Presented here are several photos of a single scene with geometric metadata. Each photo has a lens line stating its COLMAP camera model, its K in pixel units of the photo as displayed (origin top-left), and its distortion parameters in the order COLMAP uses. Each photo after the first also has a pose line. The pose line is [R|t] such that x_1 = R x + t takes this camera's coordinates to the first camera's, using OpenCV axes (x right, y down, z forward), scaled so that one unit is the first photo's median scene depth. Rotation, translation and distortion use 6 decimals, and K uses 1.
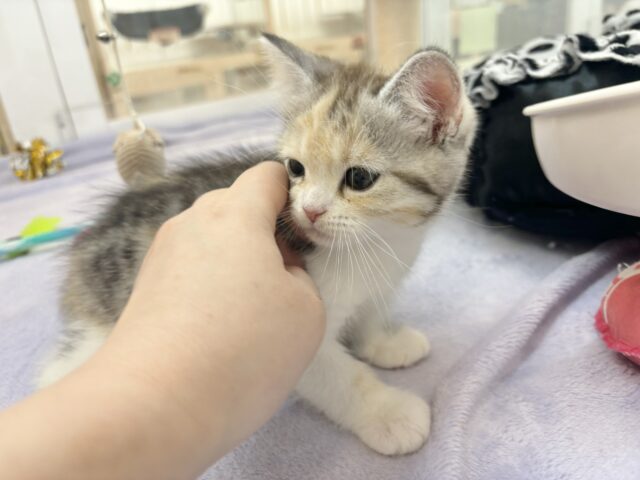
lens RADIAL K [[499.2, 0, 303.0], [0, 499.2, 234.6], [0, 0, 1]] dist [-0.008759, -0.000588]
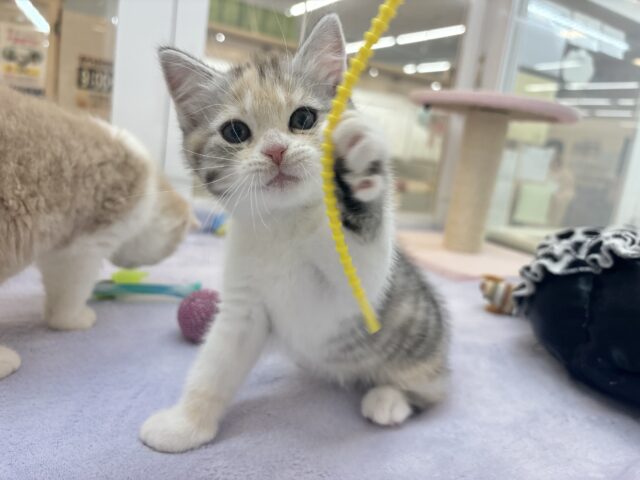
lens RADIAL K [[495.2, 0, 313.6], [0, 495.2, 238.2], [0, 0, 1]] dist [0.006660, -0.009096]
pose [[0.968637, 0.247696, -0.019718, -0.261922], [-0.245607, 0.942386, -0.227123, 0.078784], [-0.037675, 0.224843, 0.973666, -0.046254]]
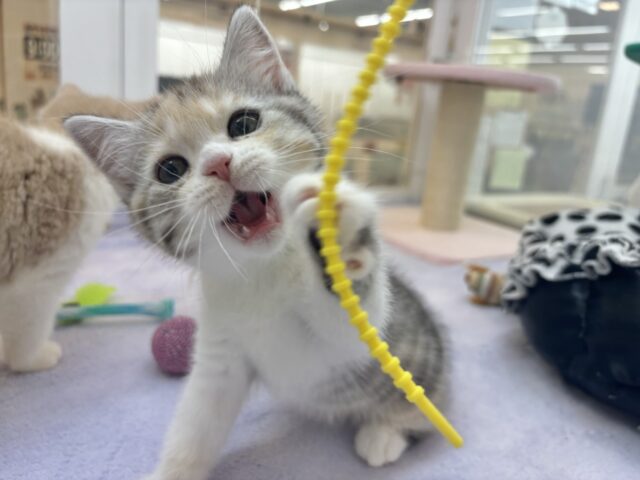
lens RADIAL K [[499.2, 0, 303.0], [0, 499.2, 234.6], [0, 0, 1]] dist [-0.008759, -0.000588]
pose [[0.979786, 0.196750, 0.036183, -0.318157], [-0.188600, 0.968788, -0.160874, -0.077476], [-0.066706, 0.150798, 0.986311, 0.016153]]
